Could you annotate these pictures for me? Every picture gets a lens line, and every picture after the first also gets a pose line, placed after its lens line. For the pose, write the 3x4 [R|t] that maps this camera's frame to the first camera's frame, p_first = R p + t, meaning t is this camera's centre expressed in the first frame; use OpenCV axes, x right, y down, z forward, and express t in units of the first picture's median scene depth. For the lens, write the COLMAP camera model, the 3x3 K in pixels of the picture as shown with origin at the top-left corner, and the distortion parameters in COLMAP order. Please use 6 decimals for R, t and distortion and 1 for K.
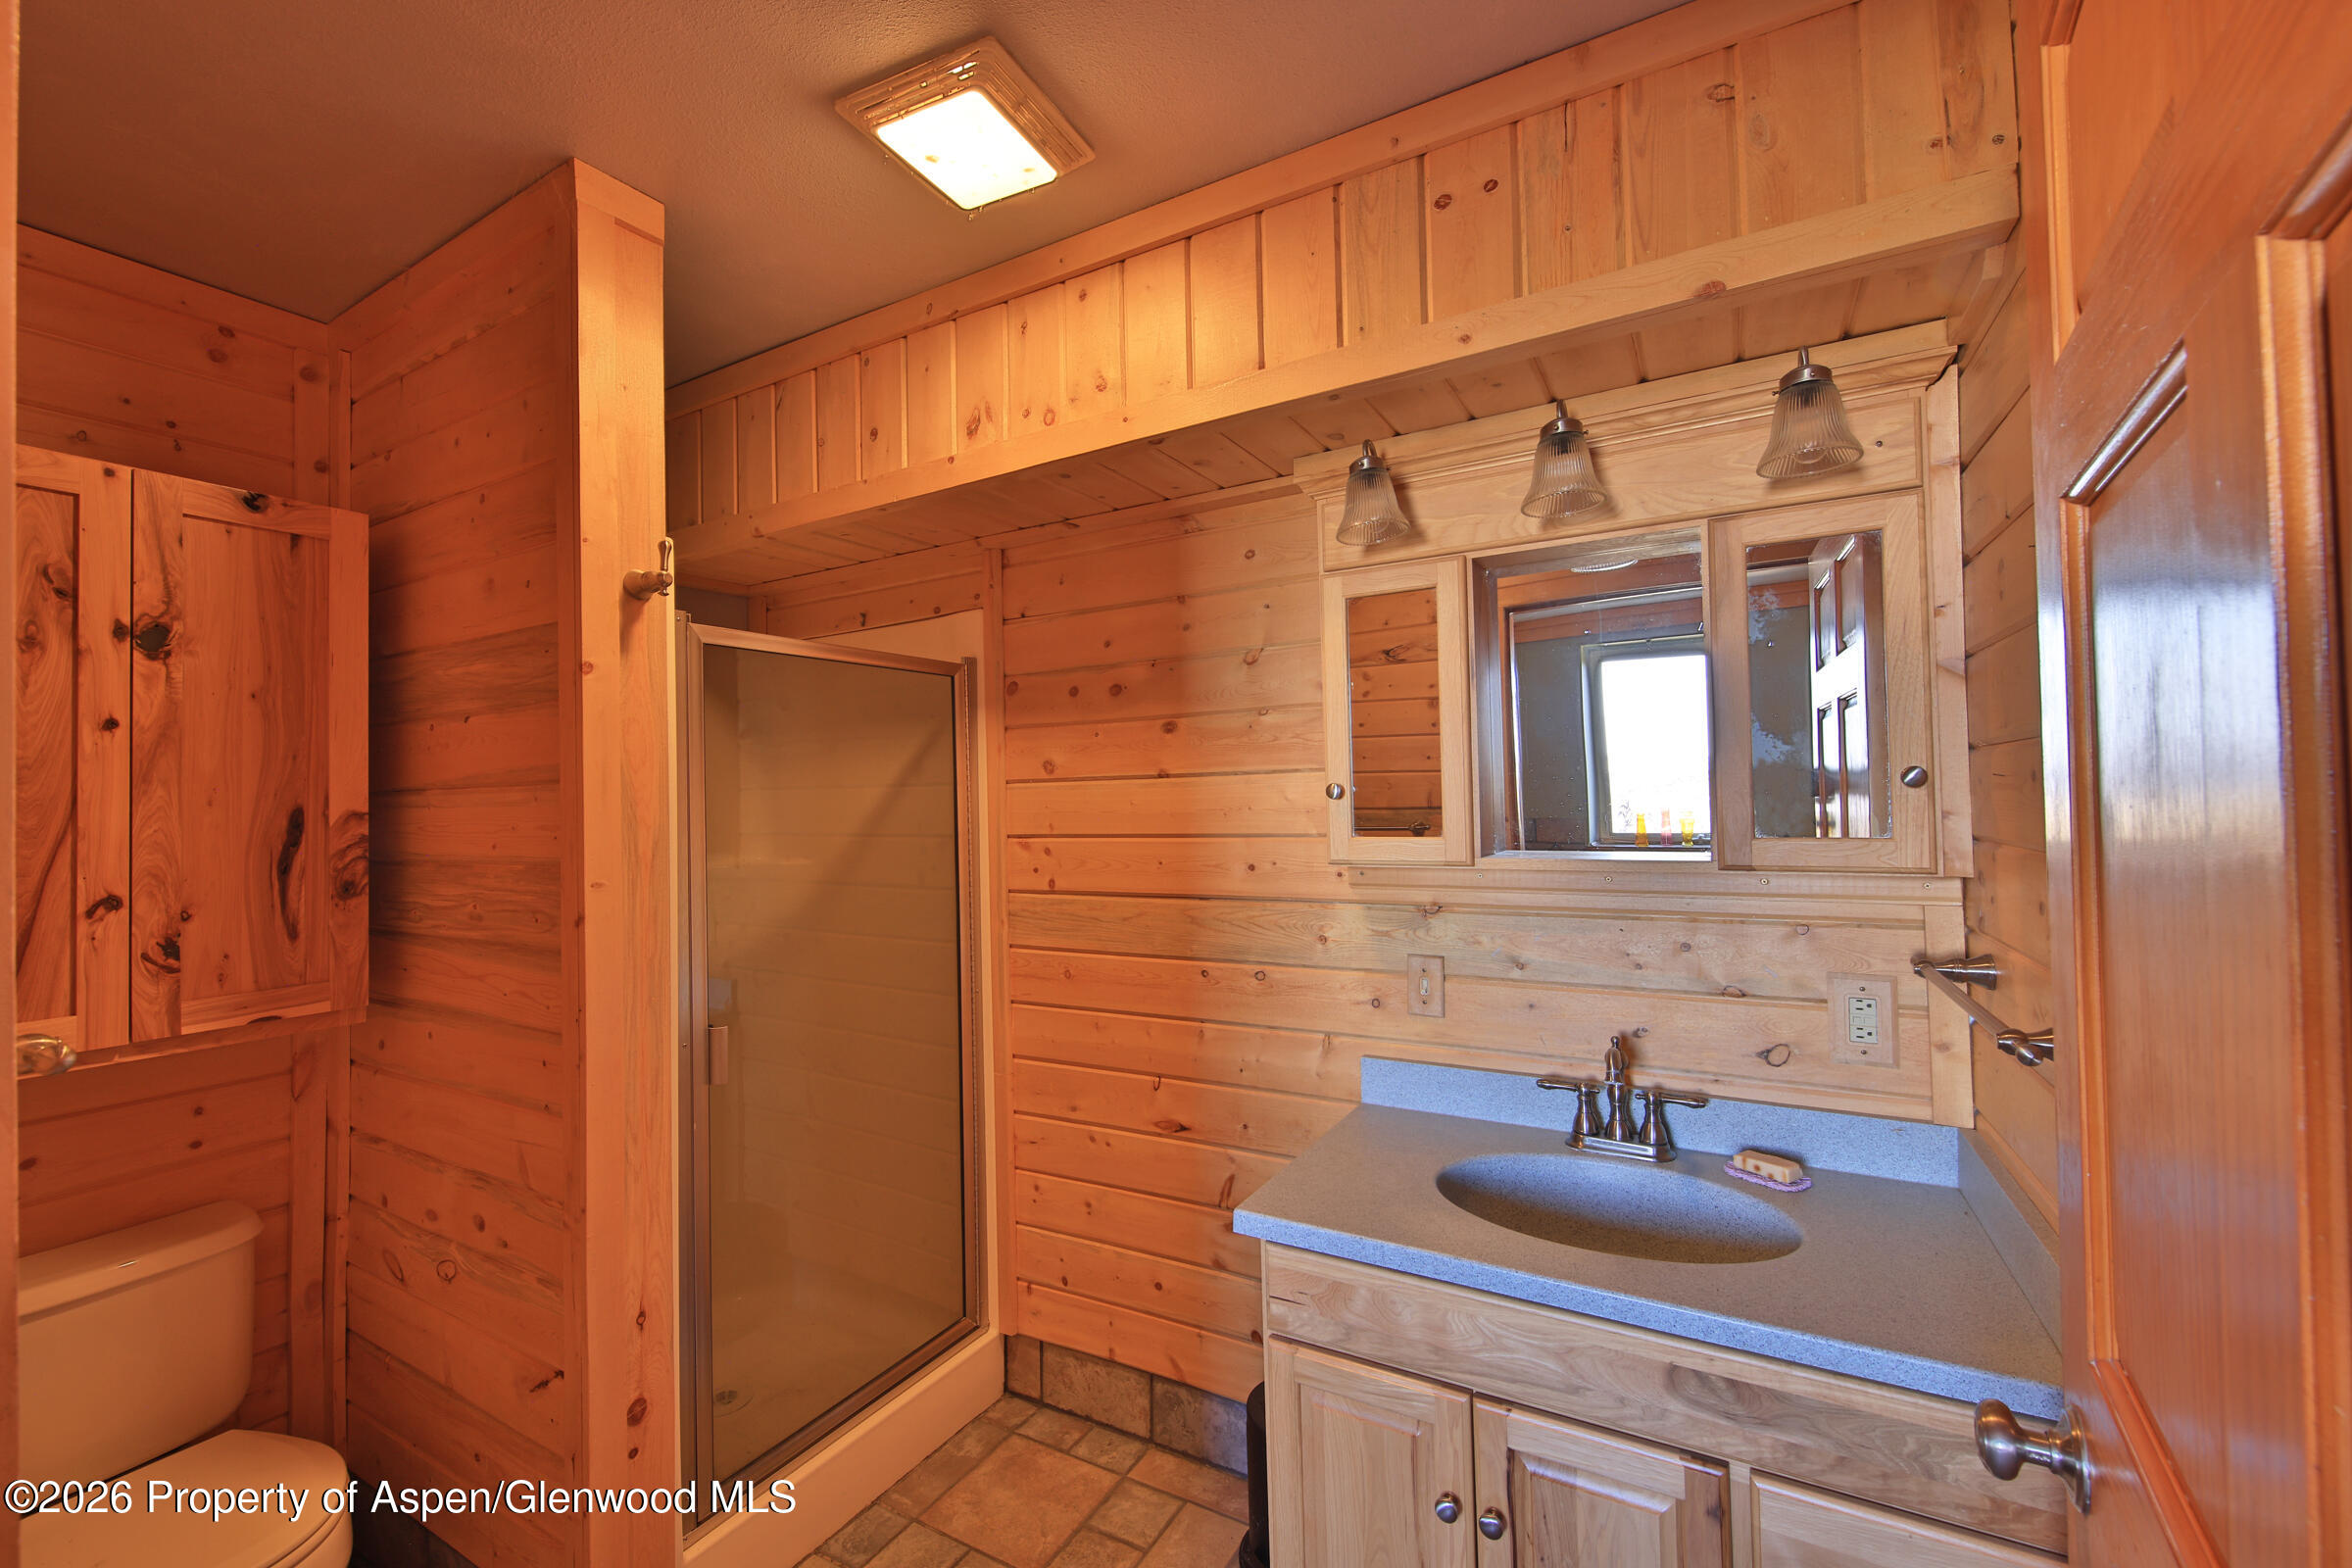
lens RADIAL K [[973.9, 0, 1168.5], [0, 973.9, 772.4], [0, 0, 1]] dist [0.004093, -0.001786]
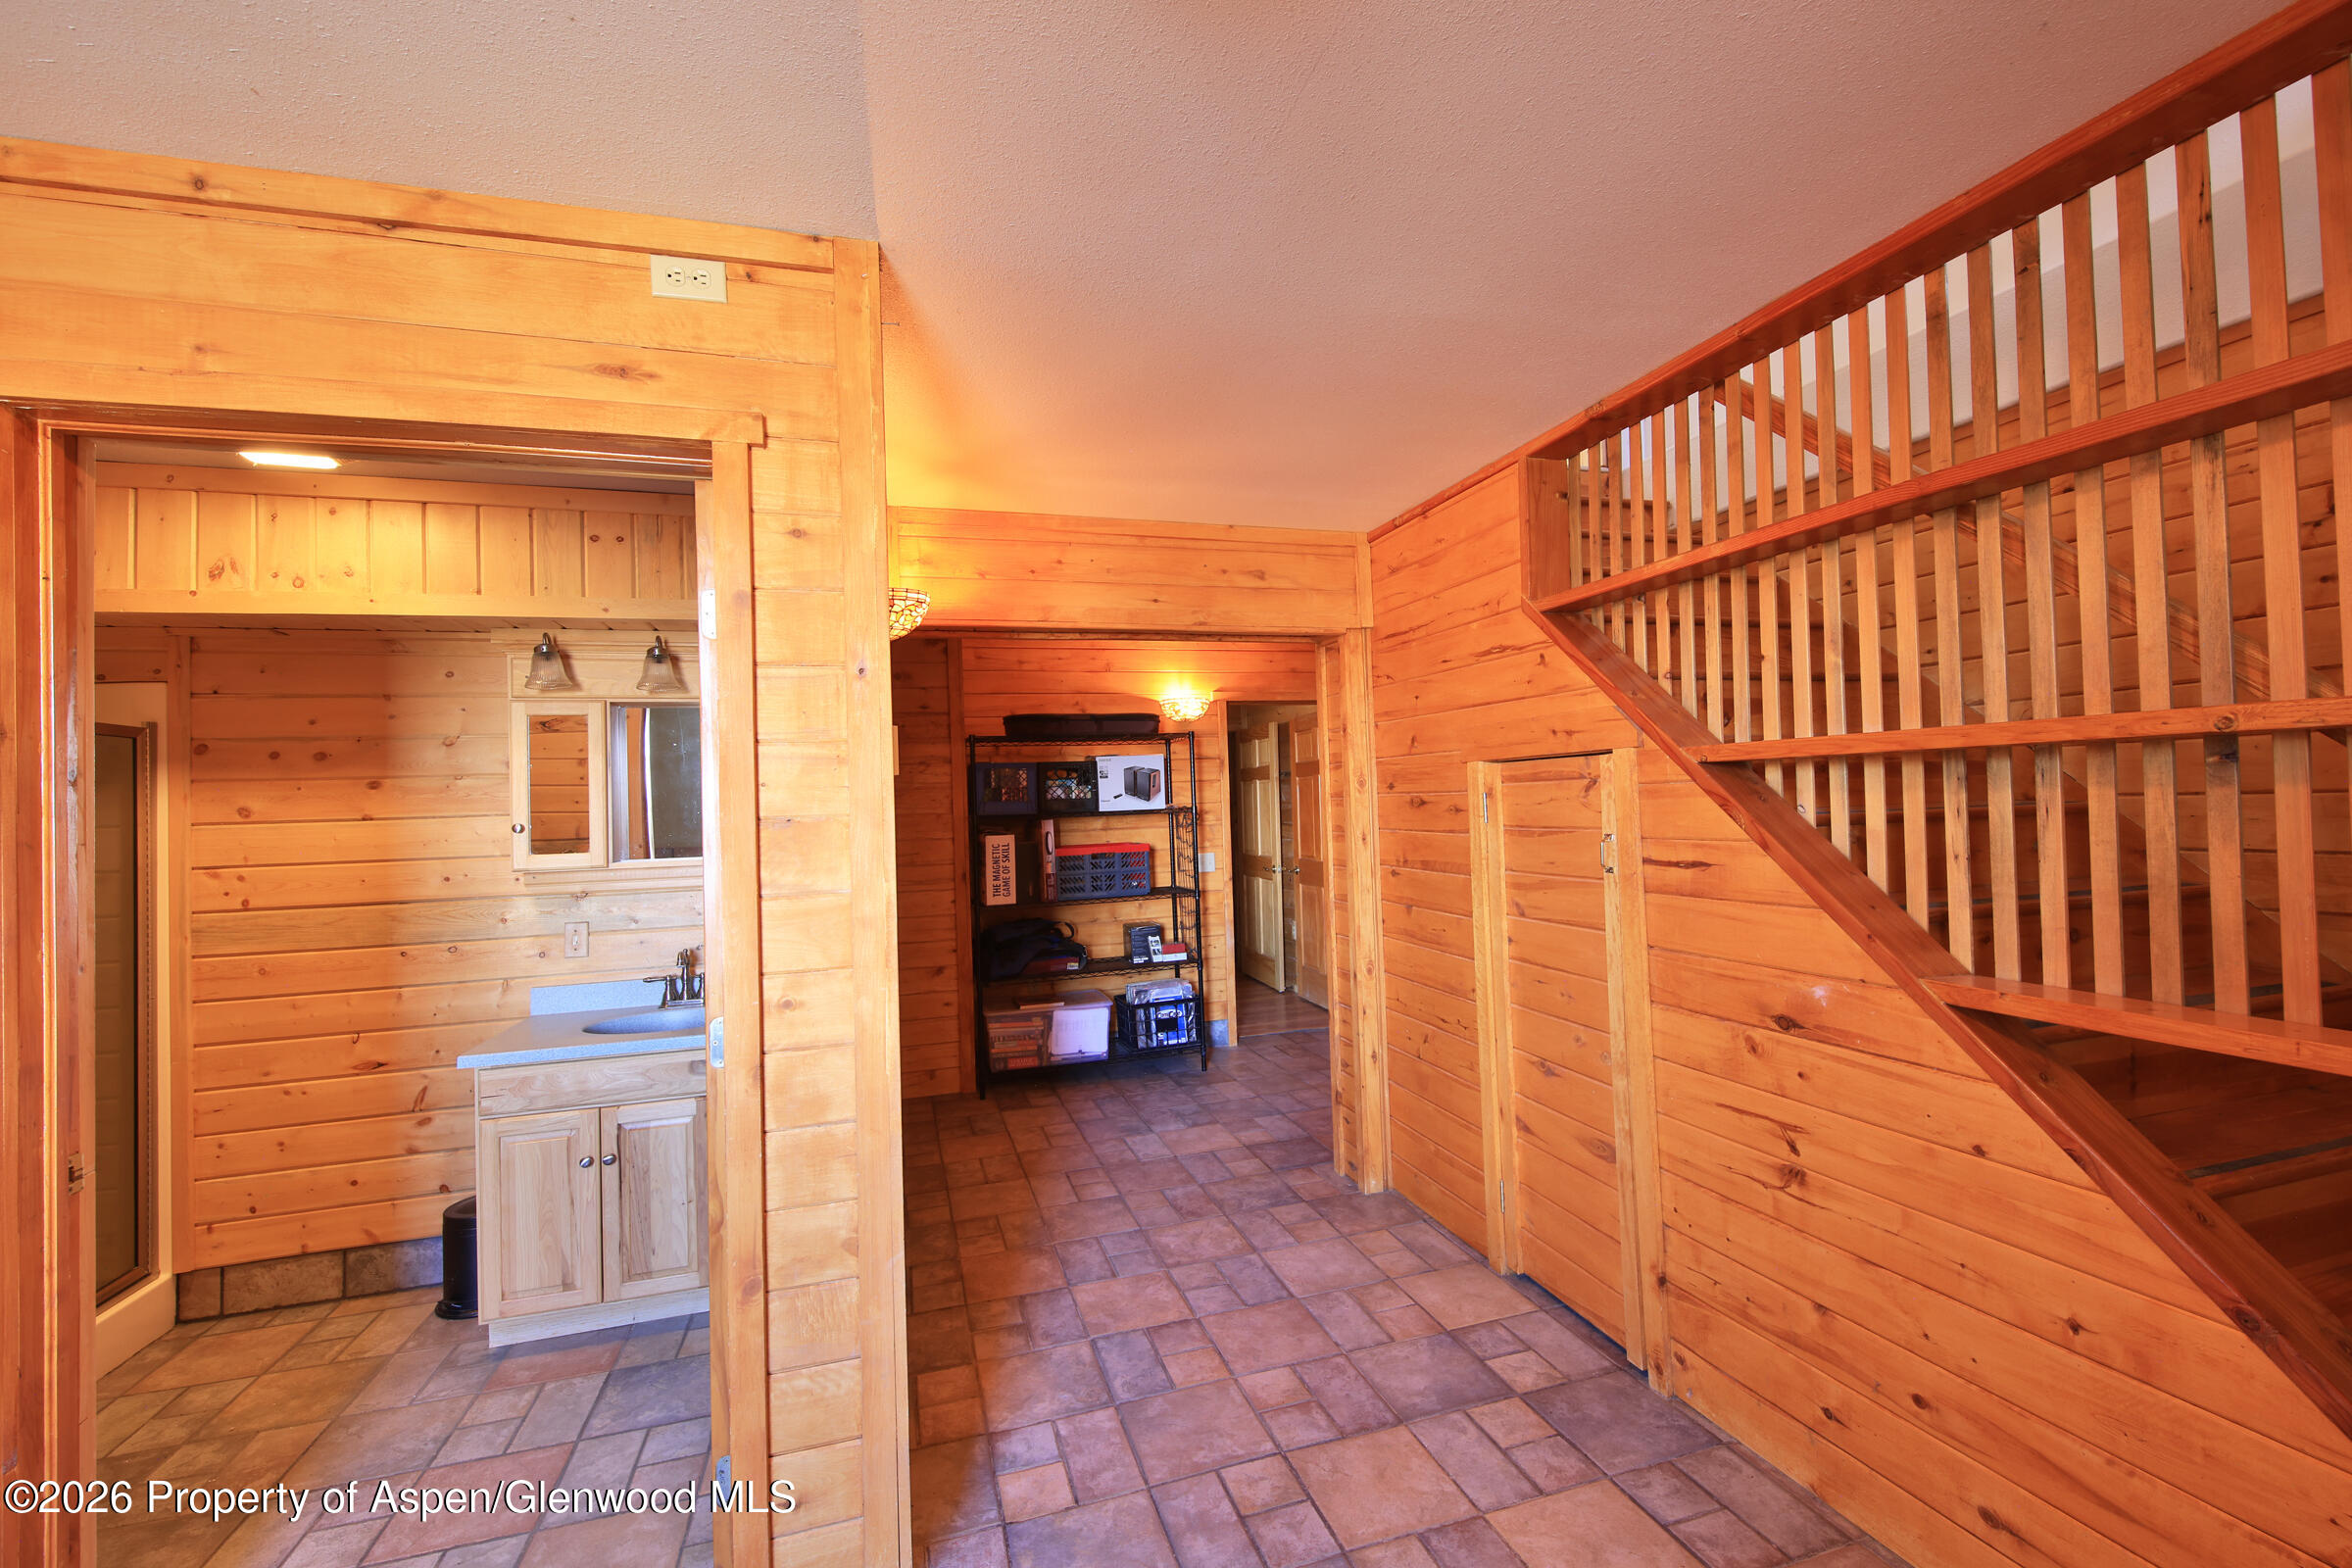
lens RADIAL K [[973.9, 0, 1188.4], [0, 973.9, 782.9], [0, 0, 1]] dist [0.004093, -0.001786]
pose [[0.677324, 0.019341, 0.735431, -0.256665], [-0.002635, 0.999712, -0.023864, -0.019833], [-0.735681, 0.014226, 0.677179, -0.897469]]
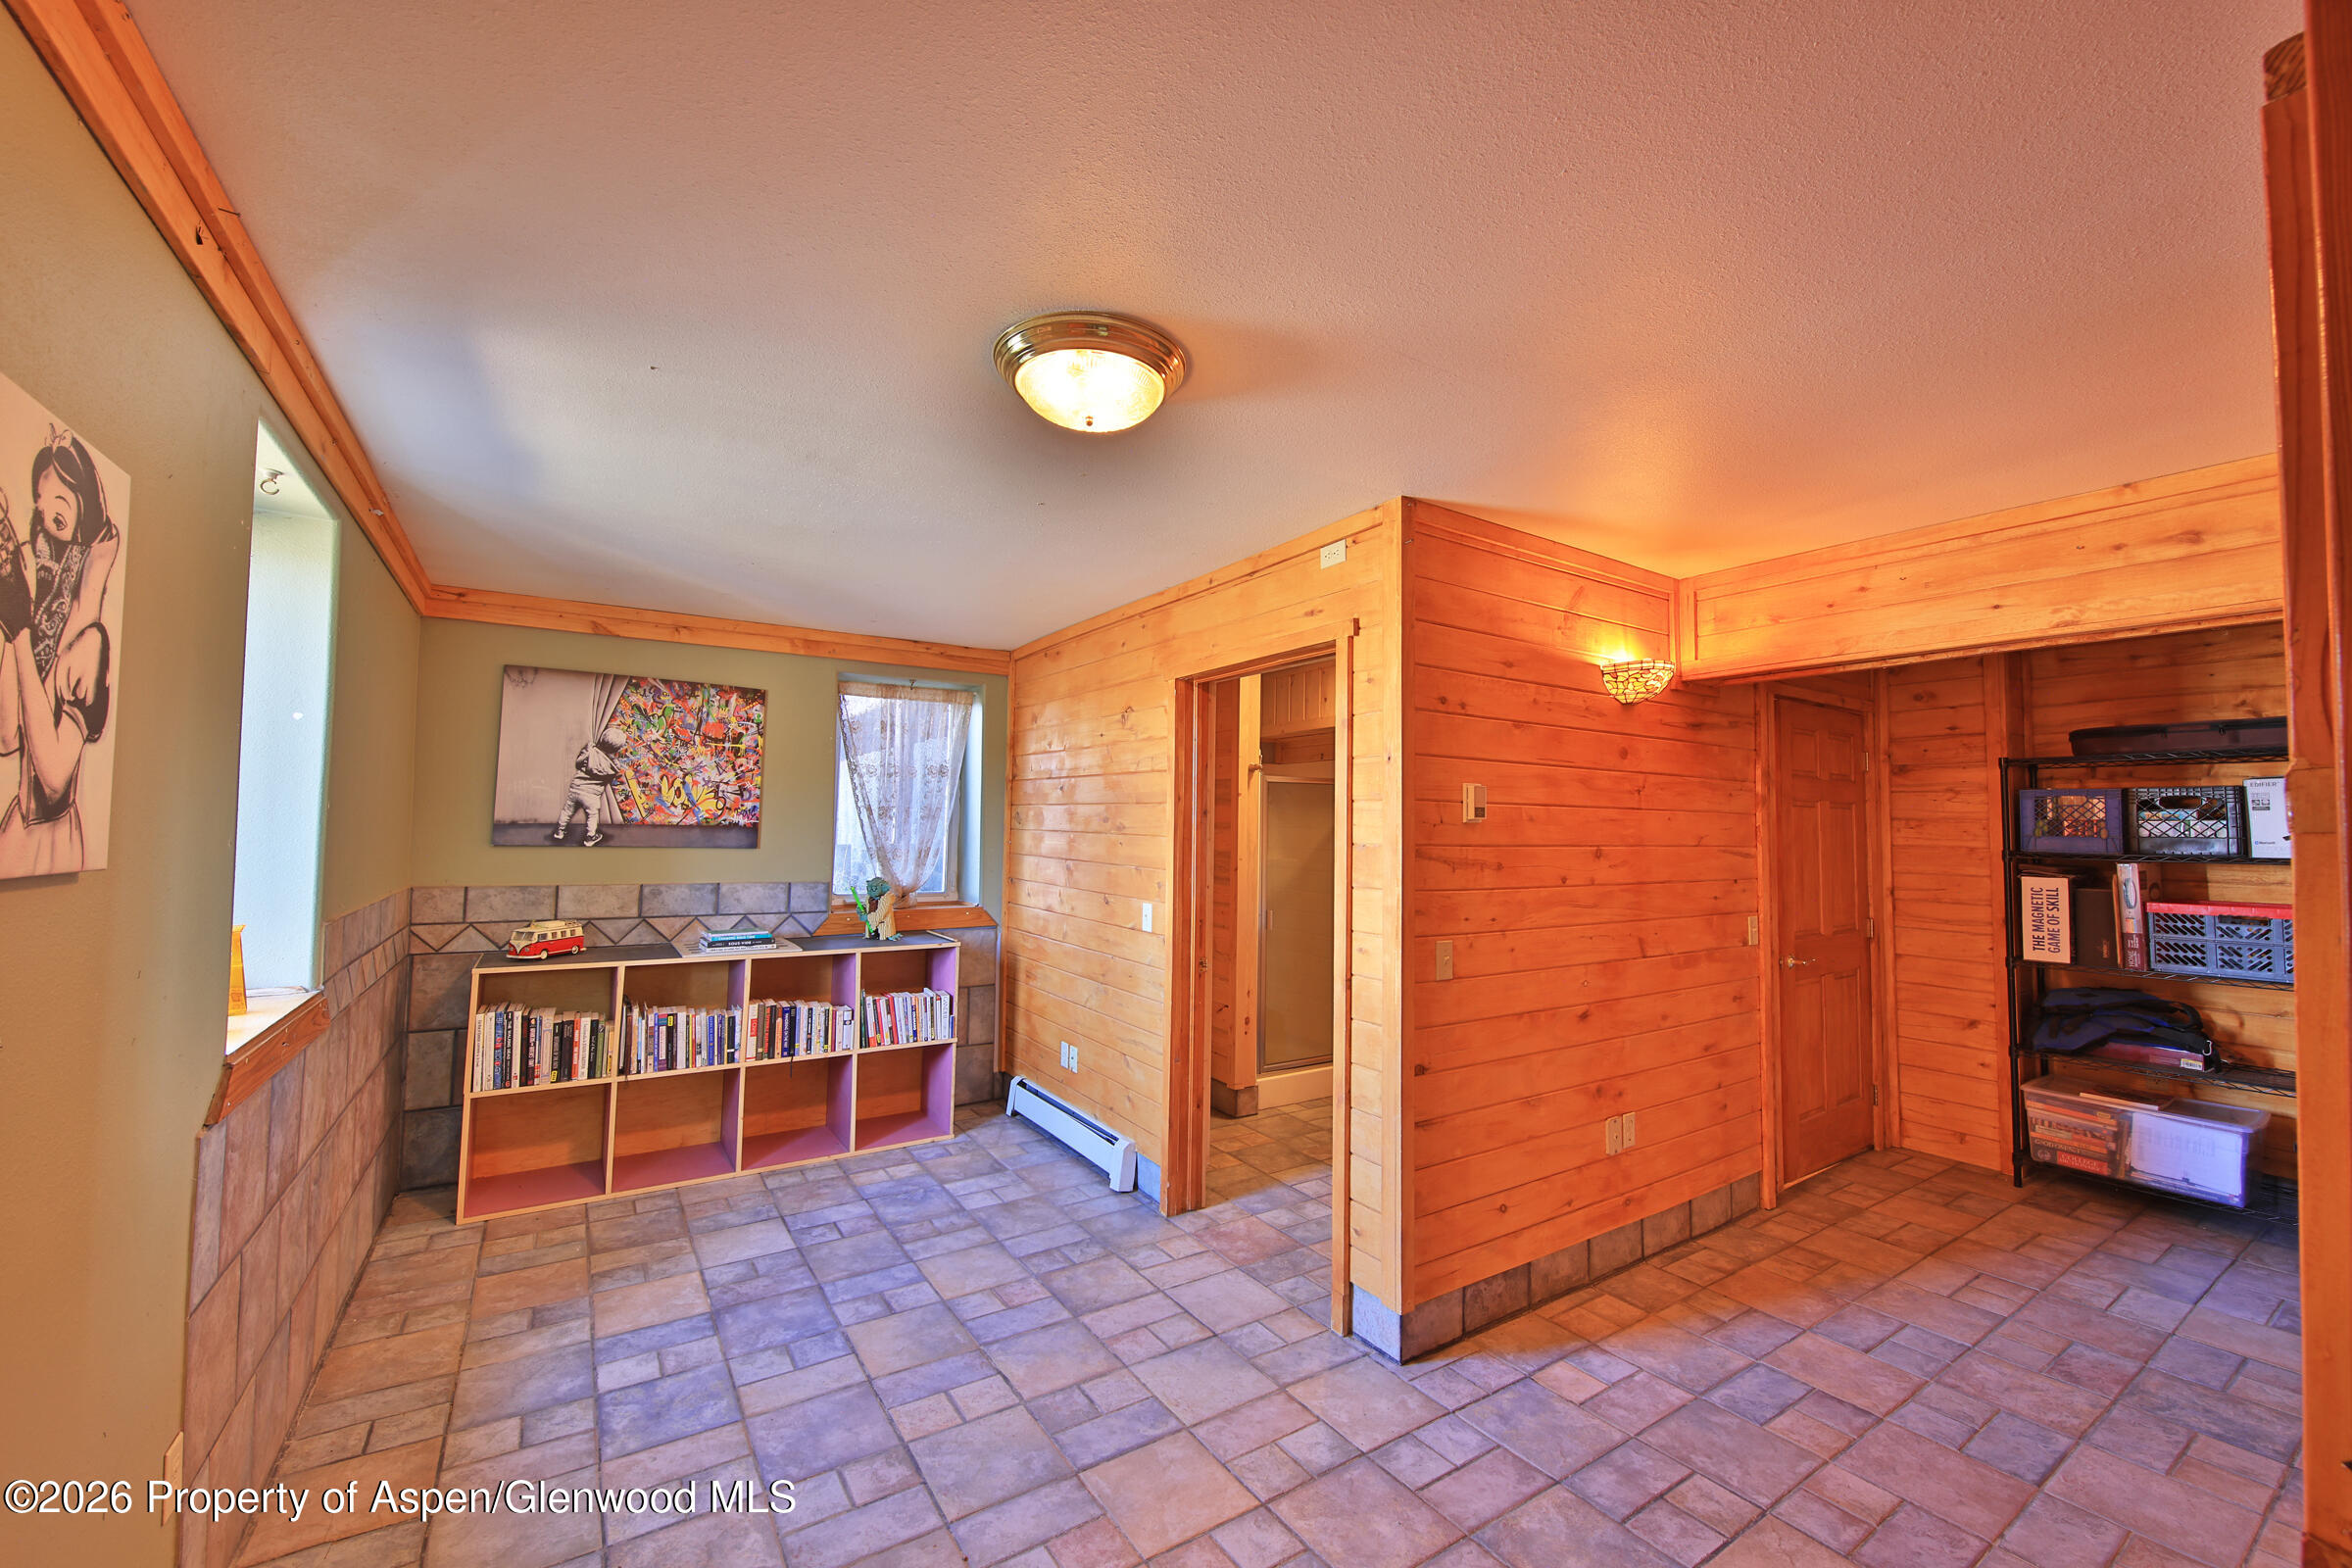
lens RADIAL K [[936.2, 0, 1178.4], [0, 936.2, 778.5], [0, 0, 1]] dist [-0.001175, -0.000402]
pose [[0.892638, 0.013329, -0.450578, 0.493528], [-0.024196, 0.999539, -0.018365, -0.072312], [0.450125, 0.027295, 0.892548, -1.454105]]
